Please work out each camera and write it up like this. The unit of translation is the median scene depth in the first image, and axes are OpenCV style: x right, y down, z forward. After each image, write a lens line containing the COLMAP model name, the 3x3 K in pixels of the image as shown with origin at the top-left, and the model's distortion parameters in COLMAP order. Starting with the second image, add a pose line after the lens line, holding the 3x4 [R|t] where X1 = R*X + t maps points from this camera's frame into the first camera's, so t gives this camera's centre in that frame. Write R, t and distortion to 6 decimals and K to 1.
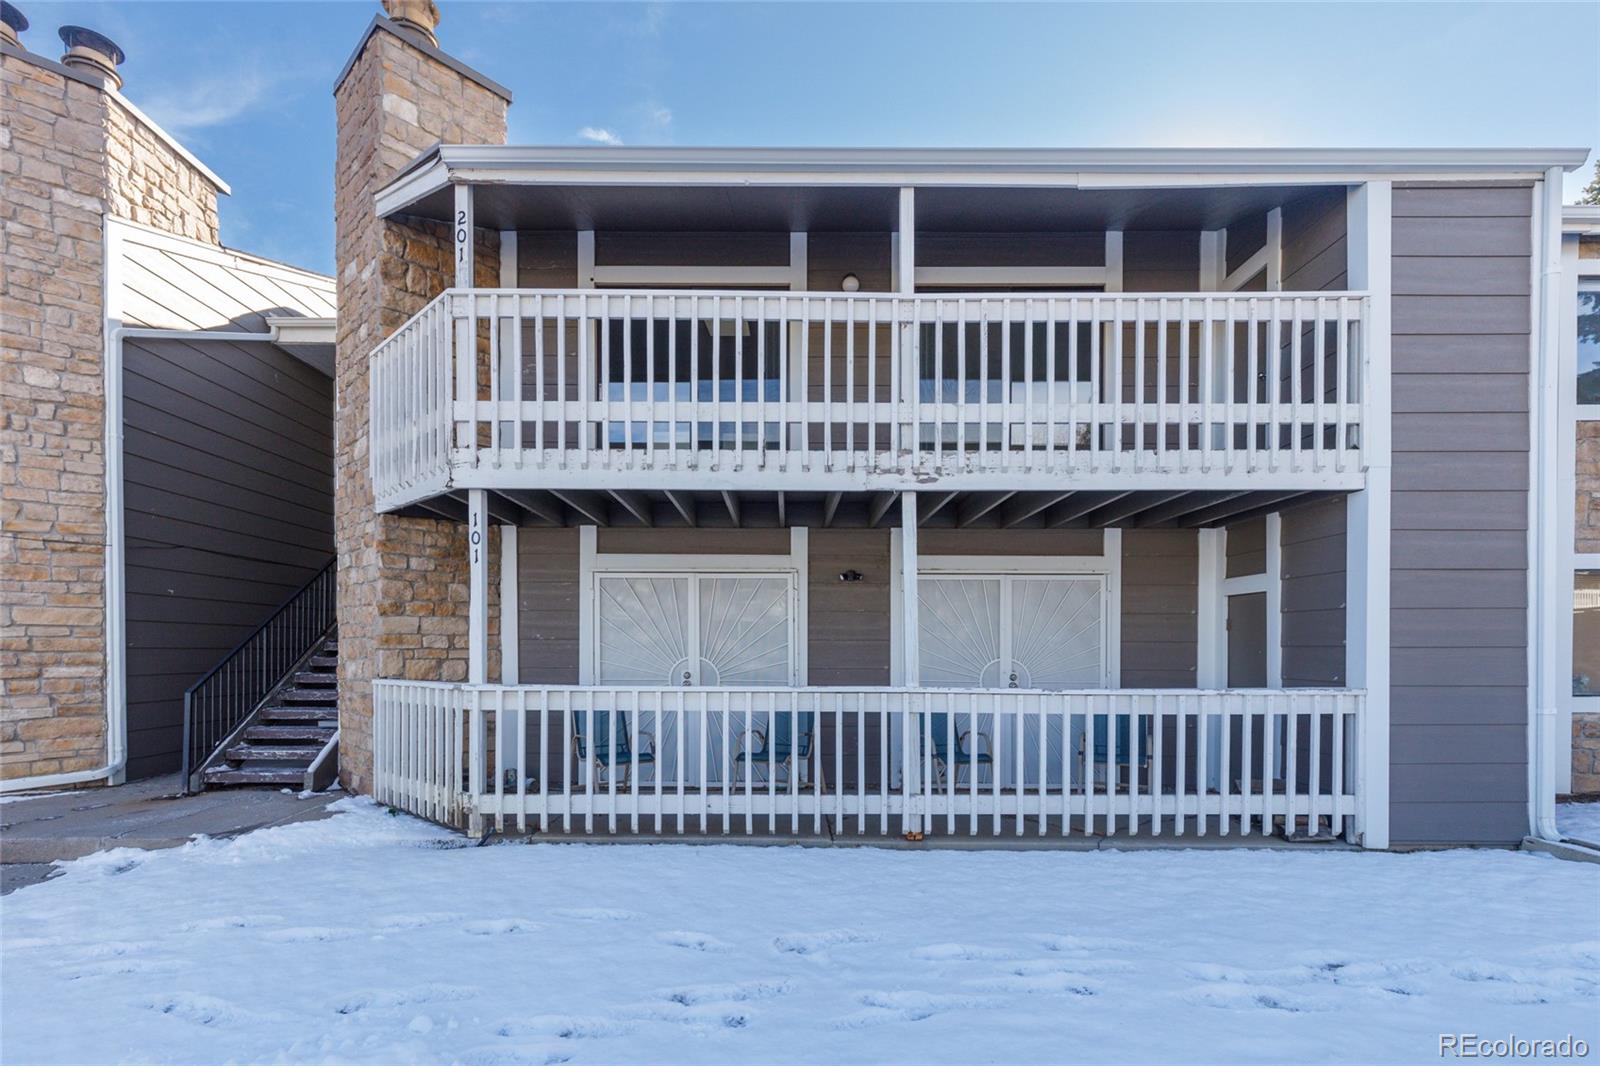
lens RADIAL K [[716.6, 0, 802.6], [0, 716.6, 530.4], [0, 0, 1]] dist [0.002151, -0.001563]
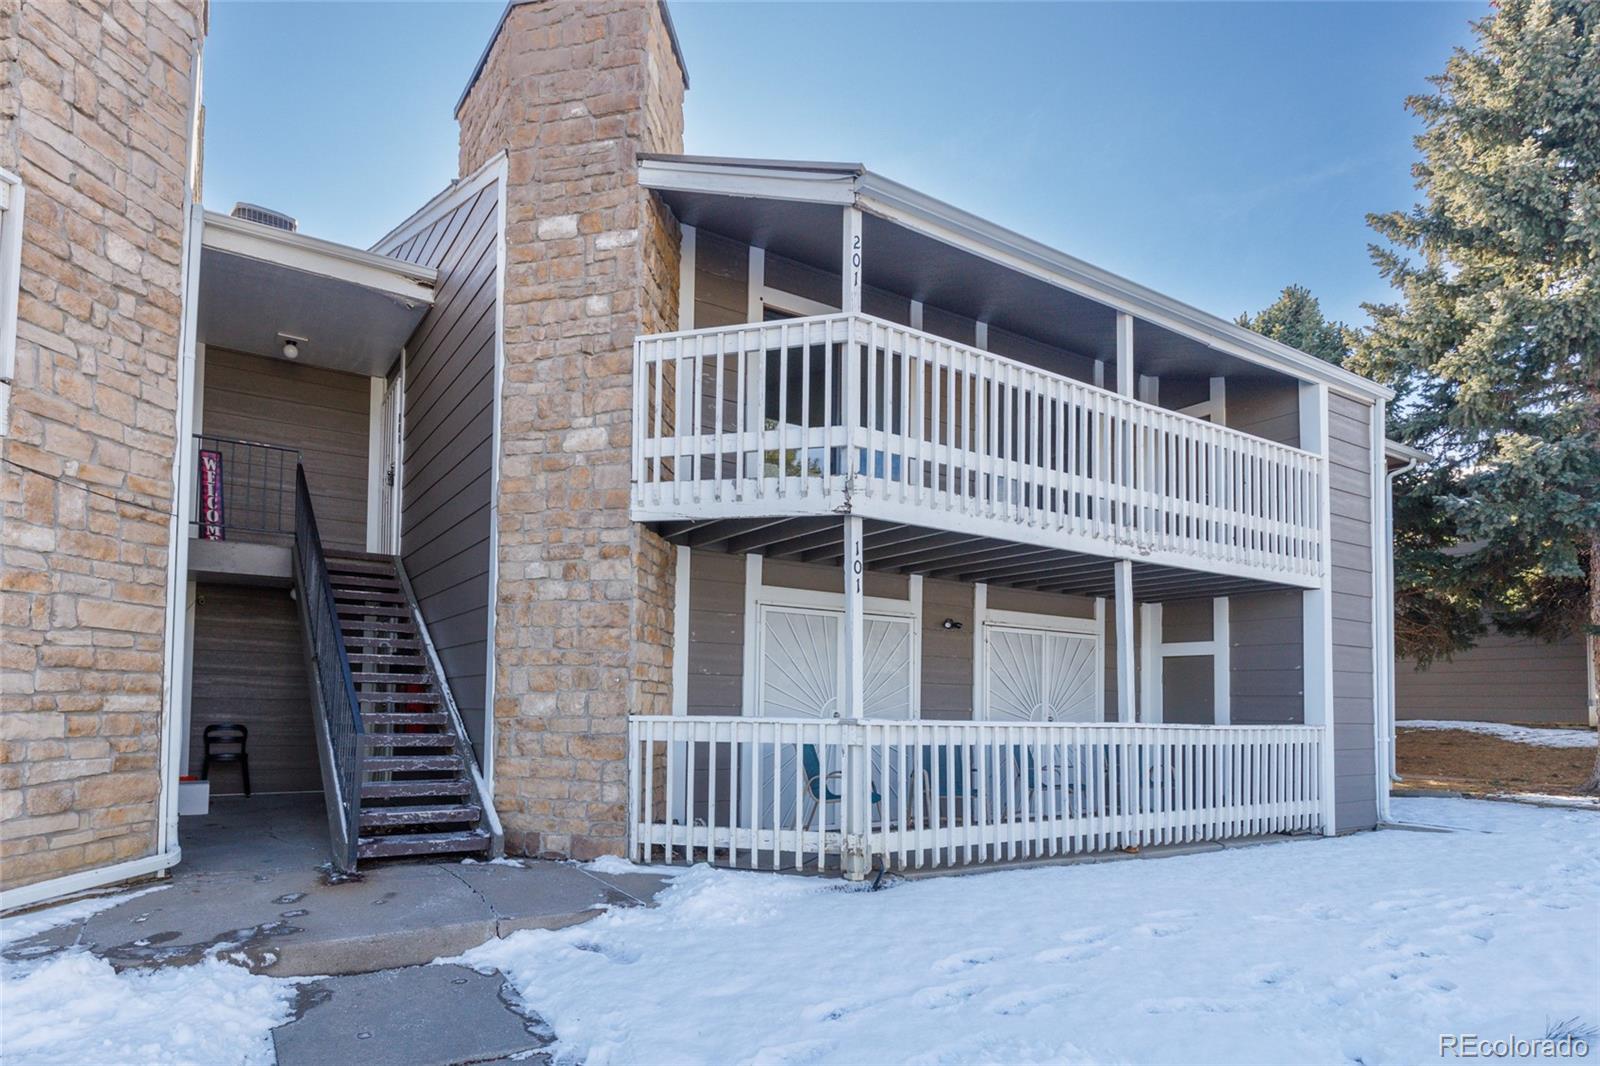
lens RADIAL K [[716.6, 0, 888.1], [0, 716.6, 537.4], [0, 0, 1]] dist [0.002151, -0.001563]
pose [[0.884698, 0.116016, 0.451497, -0.697386], [-0.092723, 0.992978, -0.073465, 0.029692], [-0.456849, 0.023130, 0.889243, 0.092923]]
